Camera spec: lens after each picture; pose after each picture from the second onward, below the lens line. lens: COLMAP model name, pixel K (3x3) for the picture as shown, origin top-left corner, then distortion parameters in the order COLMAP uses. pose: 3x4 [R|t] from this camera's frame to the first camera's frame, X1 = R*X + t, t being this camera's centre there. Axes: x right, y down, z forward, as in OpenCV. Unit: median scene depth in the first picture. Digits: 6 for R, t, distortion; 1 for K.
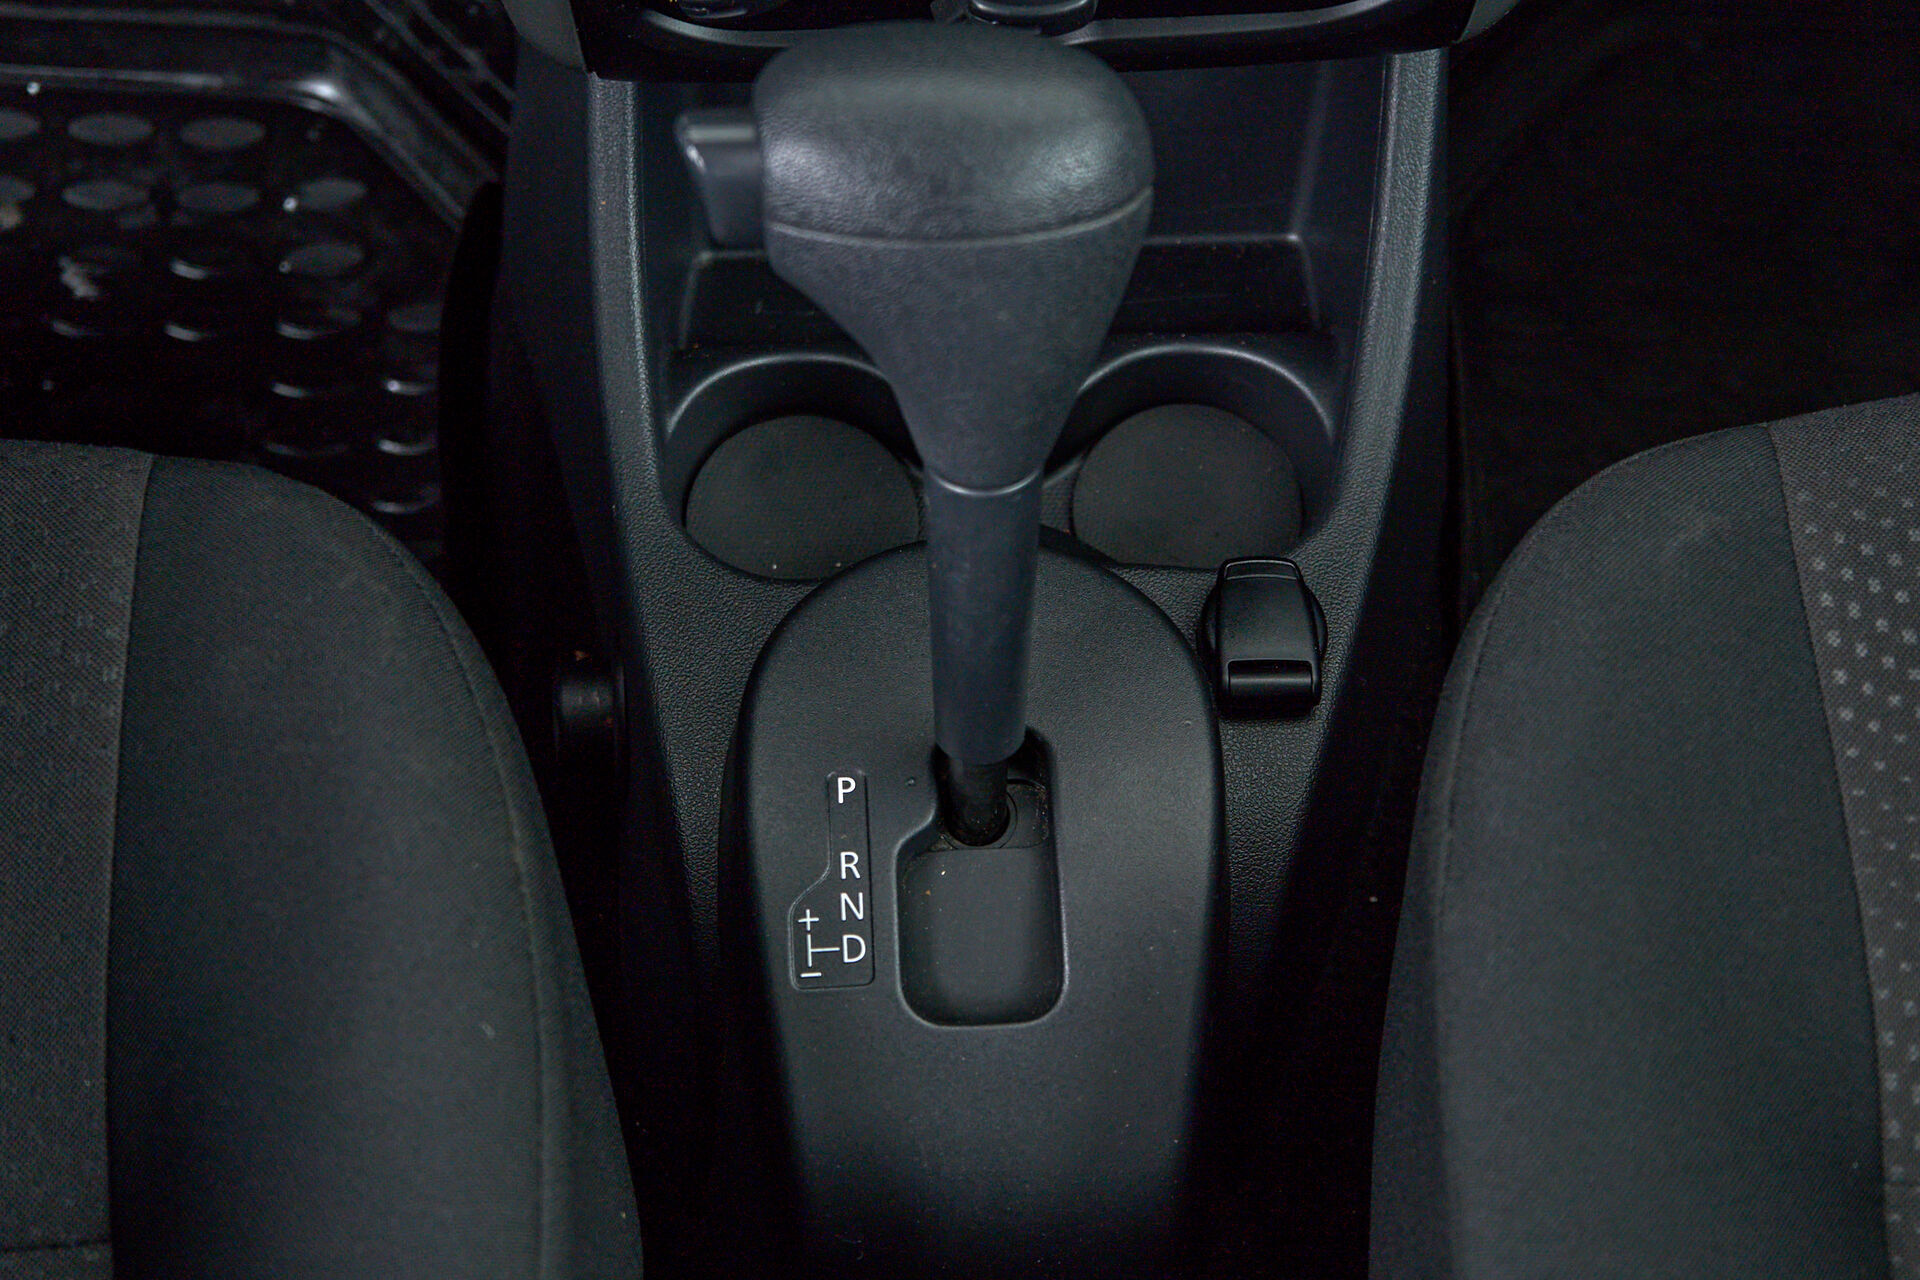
lens RADIAL K [[3374.9, 0, 960.0], [0, 3374.9, 640.0], [0, 0, 1]] dist [0.038943, 0.023094]
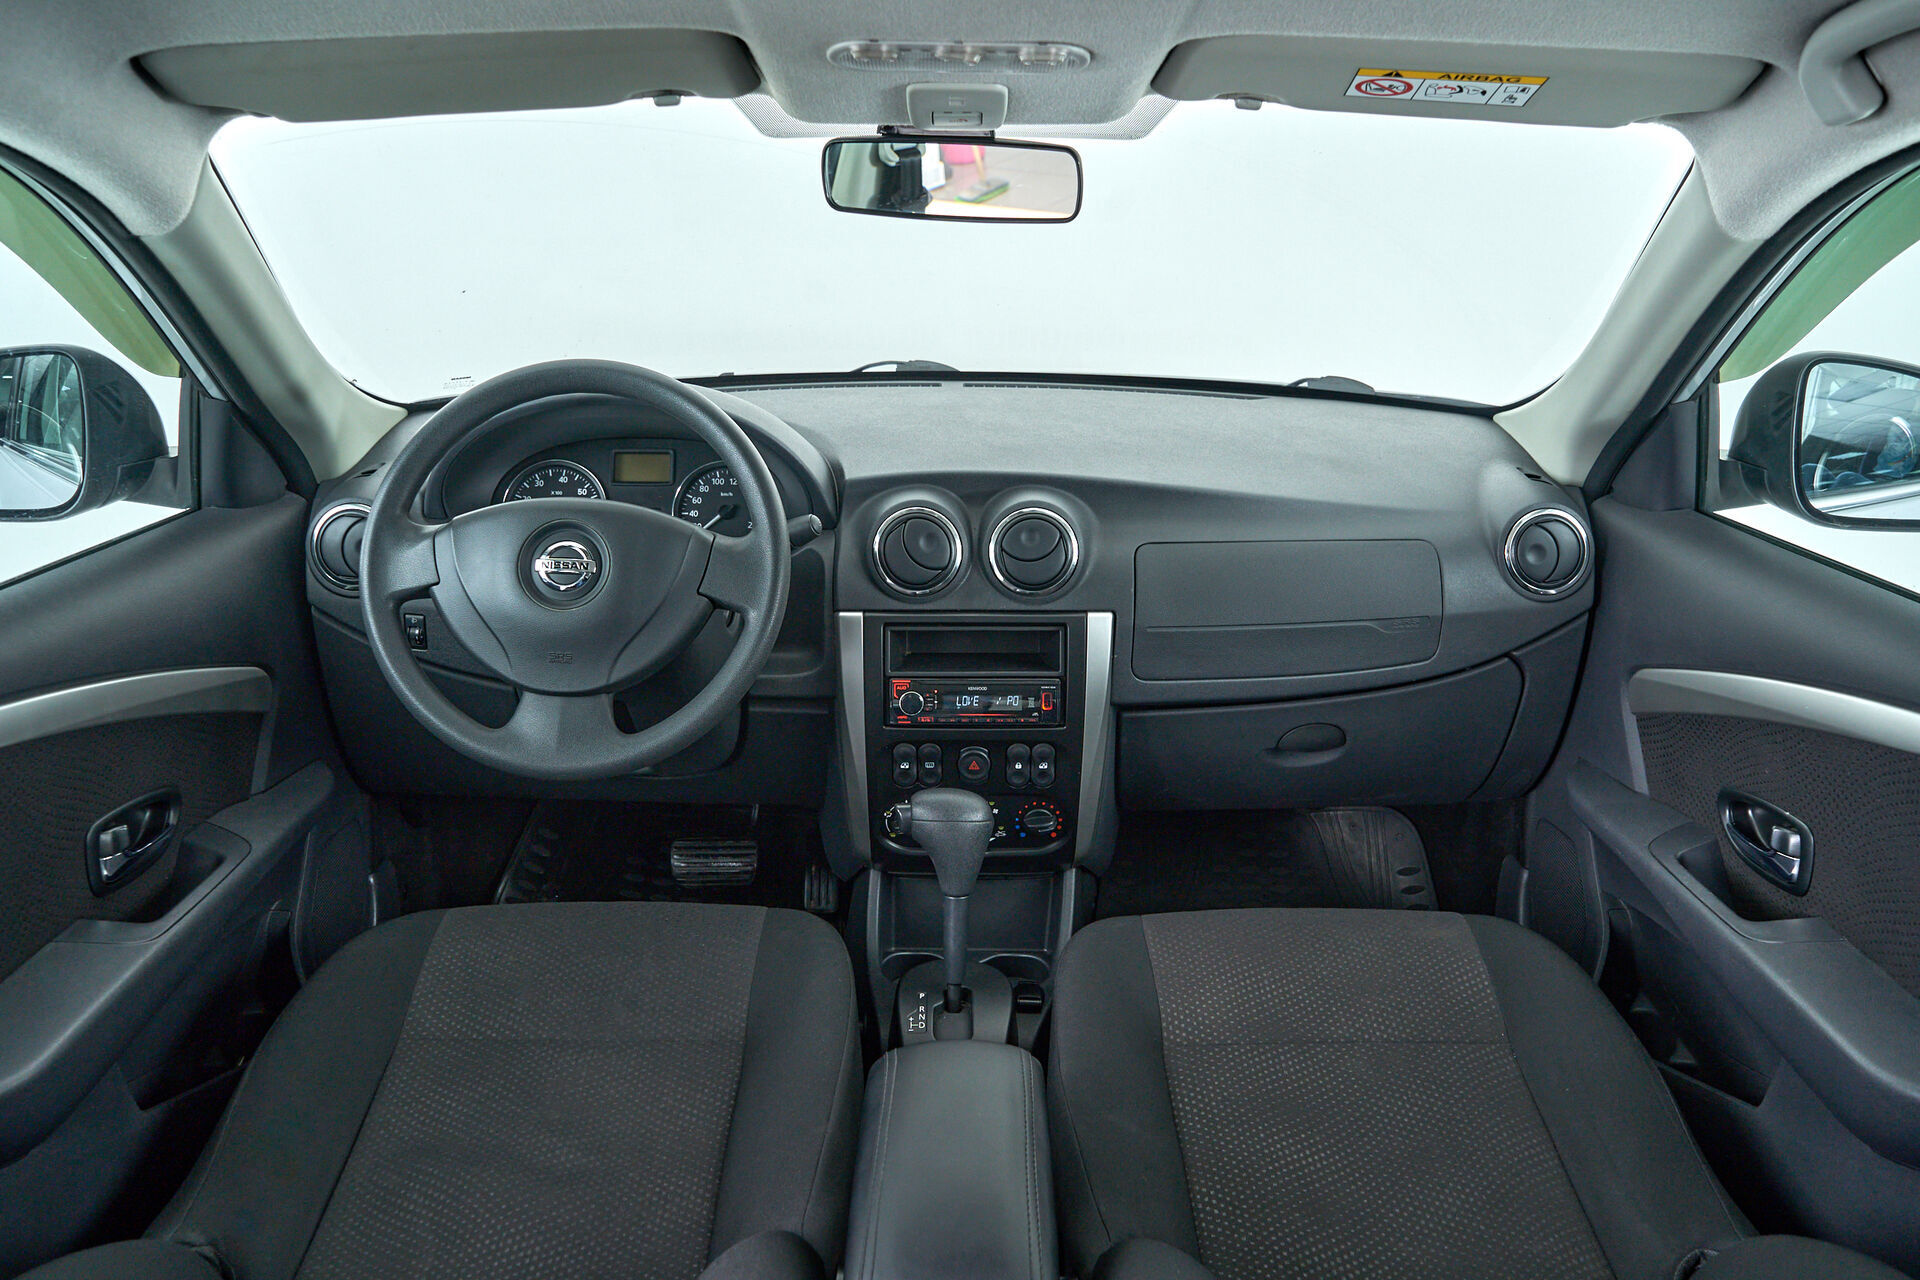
lens RADIAL K [[1566.7, 0, 960.0], [0, 1566.7, 640.0], [0, 0, 1]] dist [0.000427, 0.001618]
pose [[0.999236, 0.022313, -0.032079, 0.065545], [-0.037542, 0.775947, -0.629680, 0.926870], [0.010841, 0.630403, 0.776192, -0.773055]]
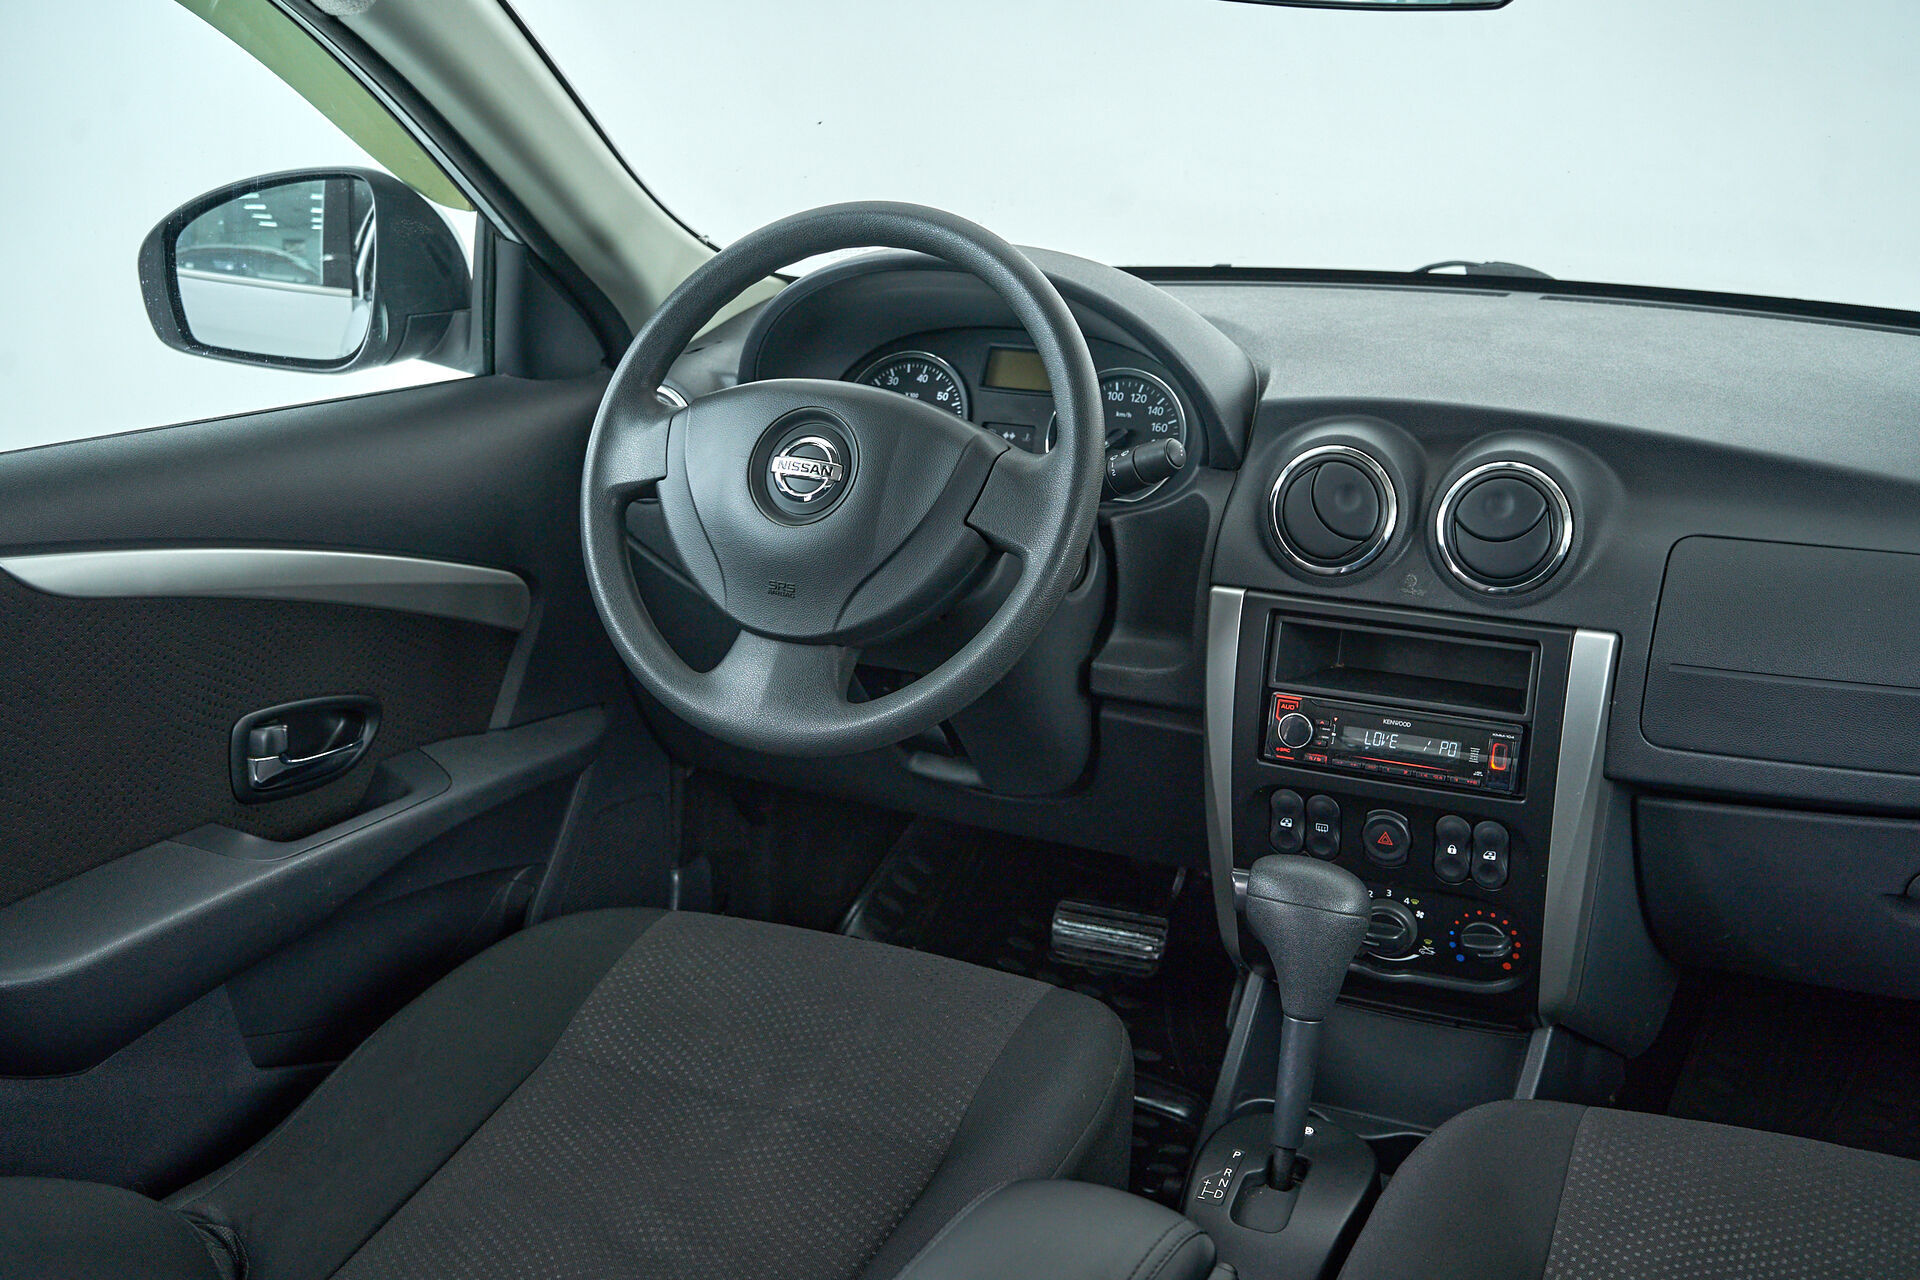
lens RADIAL K [[2148.5, 0, 960.0], [0, 2148.5, 640.0], [0, 0, 1]] dist [-0.046263, 0.000540]
pose [[0.885465, 0.141195, -0.442738, 0.499098], [-0.395826, 0.728296, -0.559381, 0.834200], [0.243462, 0.670559, 0.700769, -0.601376]]
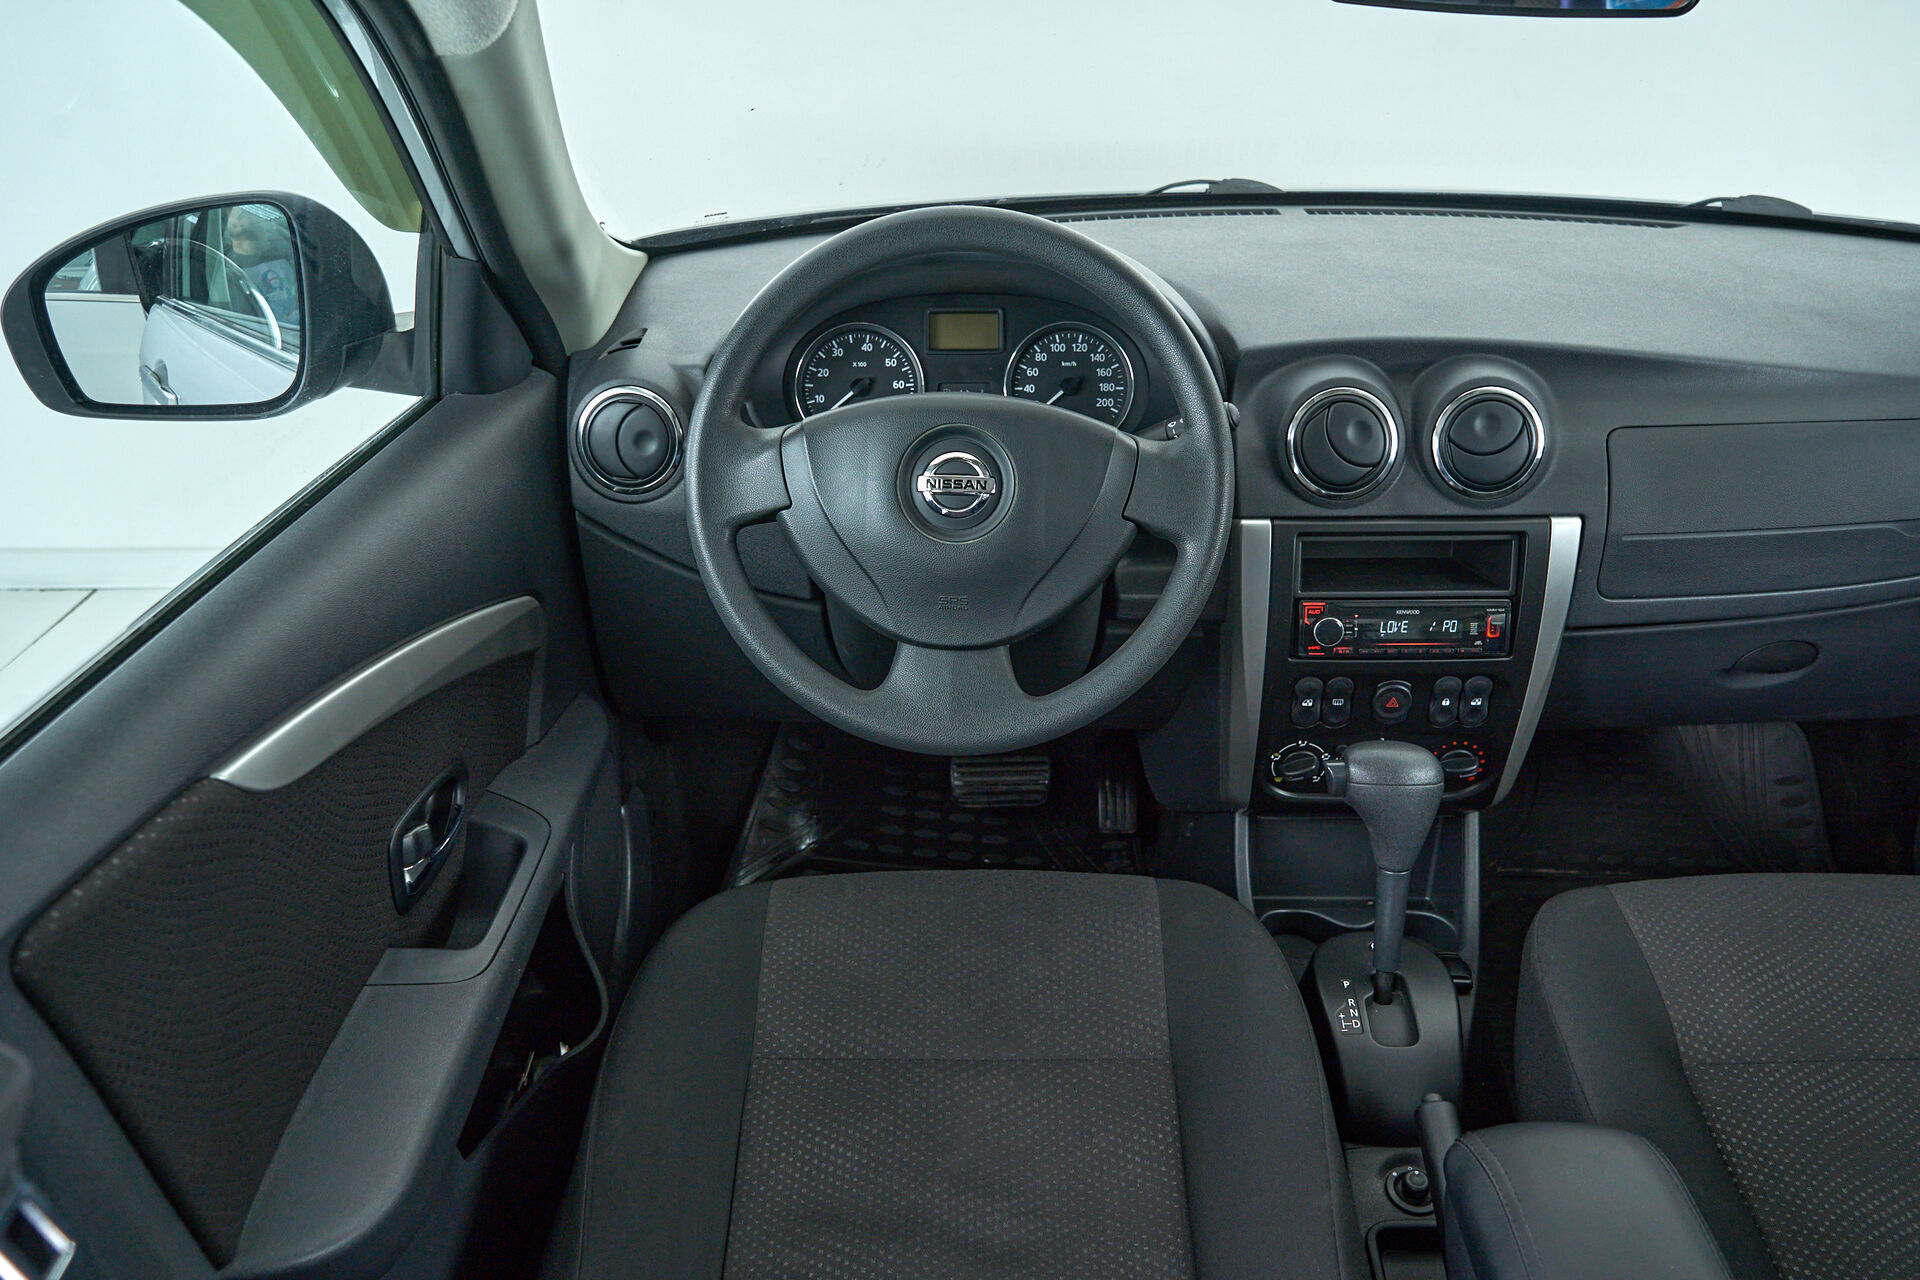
lens RADIAL K [[1568.2, 0, 964.6], [0, 1568.2, 652.8], [0, 0, 1]] dist [0.008138, 0.002750]
pose [[0.998943, 0.020079, -0.041344, -0.369468], [-0.038437, 0.858150, -0.511958, 0.598187], [0.025200, 0.513006, 0.858015, -0.564477]]
